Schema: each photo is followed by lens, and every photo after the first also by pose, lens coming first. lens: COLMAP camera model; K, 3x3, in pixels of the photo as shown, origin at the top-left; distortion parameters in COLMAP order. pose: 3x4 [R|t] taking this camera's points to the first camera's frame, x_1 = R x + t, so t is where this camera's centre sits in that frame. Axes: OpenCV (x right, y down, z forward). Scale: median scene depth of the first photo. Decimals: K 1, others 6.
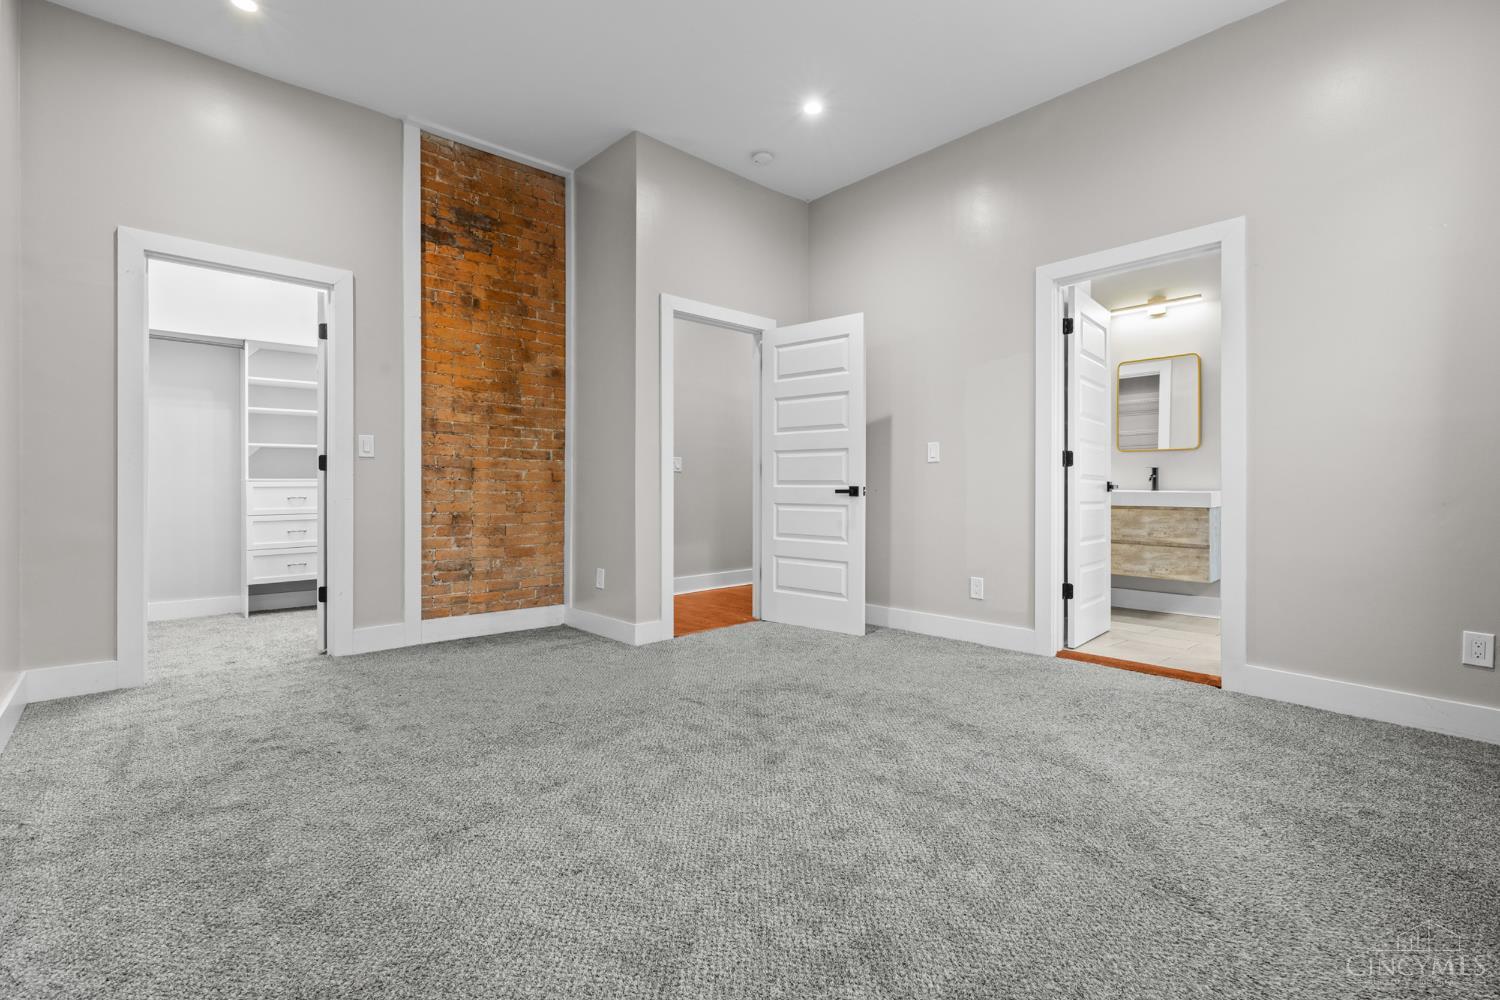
lens RADIAL K [[670.2, 0, 743.8], [0, 670.2, 496.2], [0, 0, 1]] dist [0.000183, 0.000024]
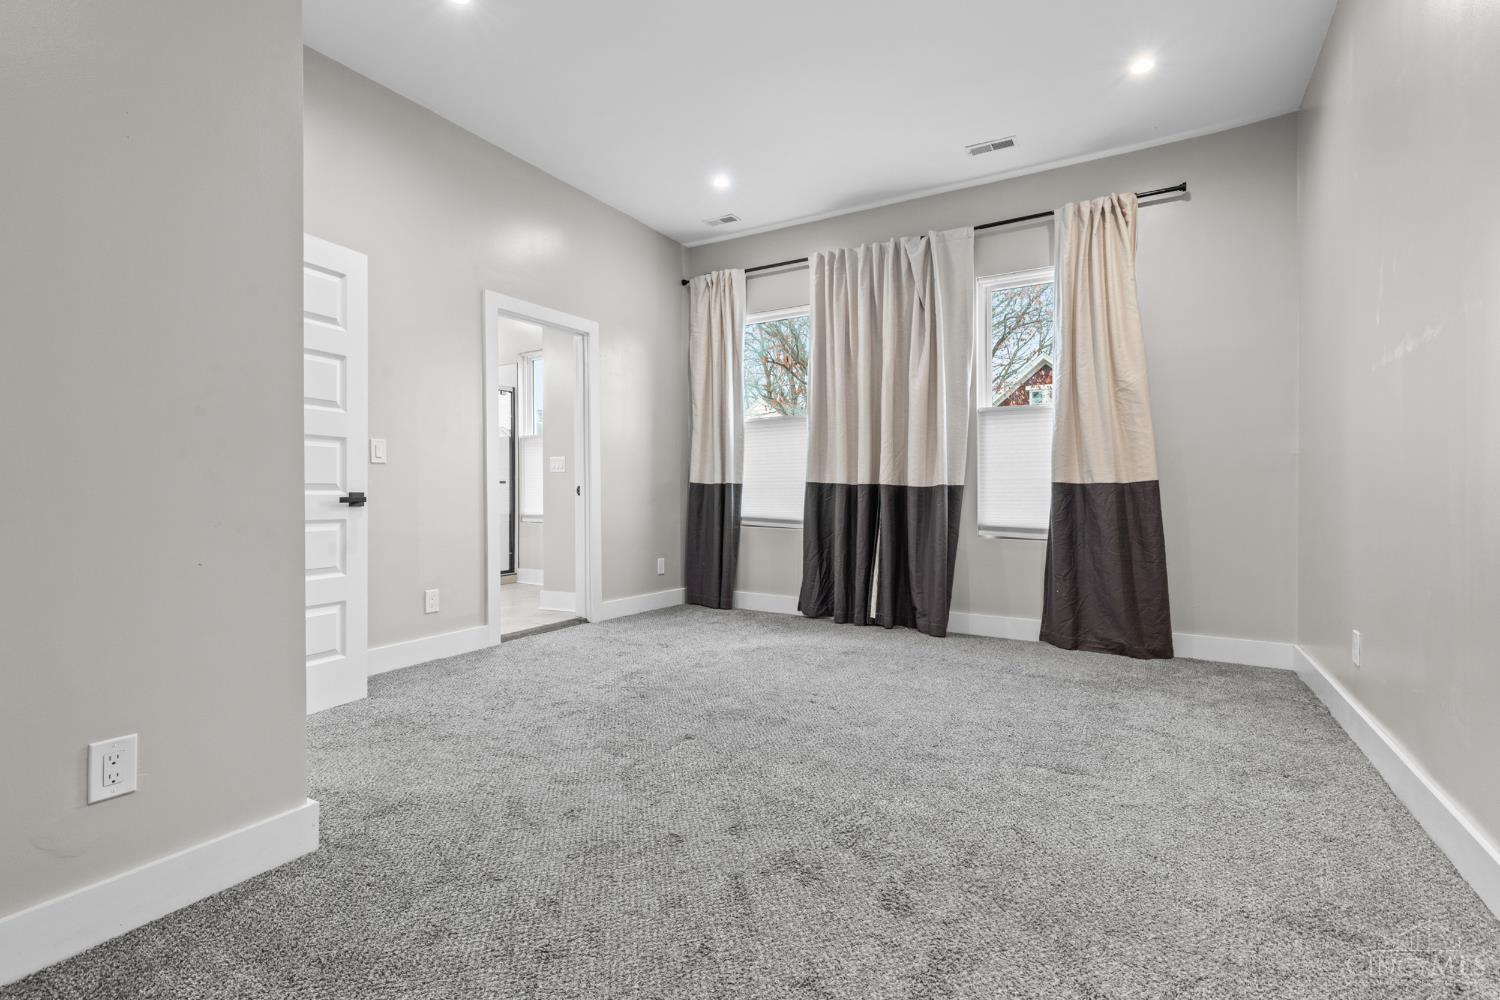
lens RADIAL K [[670.2, 0, 743.8], [0, 670.2, 496.2], [0, 0, 1]] dist [0.000183, 0.000024]
pose [[-0.261937, -0.010680, 0.965026, -0.632979], [0.022343, 0.999604, 0.017127, -0.013714], [-0.964826, 0.026047, -0.261594, 0.787879]]
